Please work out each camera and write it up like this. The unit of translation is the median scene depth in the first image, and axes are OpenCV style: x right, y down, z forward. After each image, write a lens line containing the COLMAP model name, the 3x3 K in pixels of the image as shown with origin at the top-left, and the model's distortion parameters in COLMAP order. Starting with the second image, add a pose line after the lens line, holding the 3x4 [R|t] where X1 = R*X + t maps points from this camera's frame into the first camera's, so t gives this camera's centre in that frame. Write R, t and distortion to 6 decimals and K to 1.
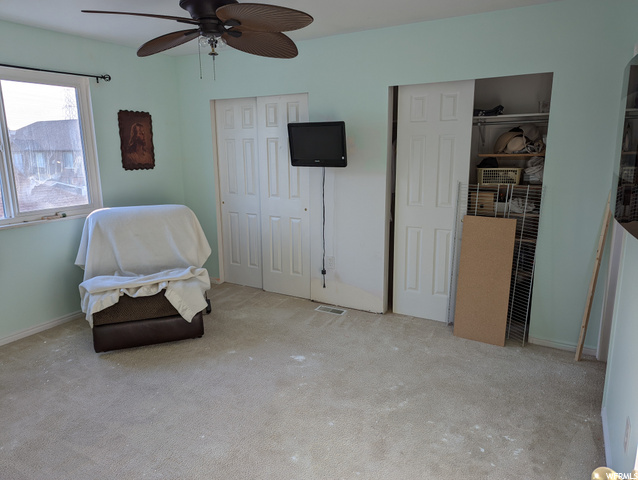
lens RADIAL K [[449.7, 0, 319.0], [0, 449.7, 240.0], [0, 0, 1]] dist [0.072586, -0.067937]
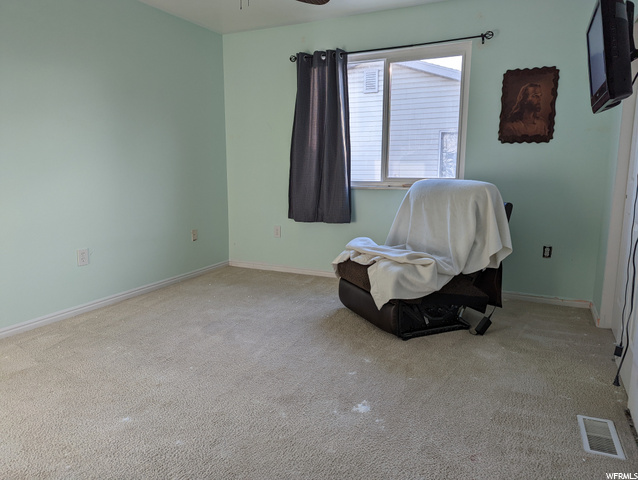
lens RADIAL K [[449.7, 0, 319.0], [0, 449.7, 240.0], [0, 0, 1]] dist [0.072586, -0.067937]
pose [[0.053096, 0.168693, -0.984238, 0.412052], [-0.211901, 0.965085, 0.153979, -0.039443], [0.975848, 0.200385, 0.086988, 0.638164]]
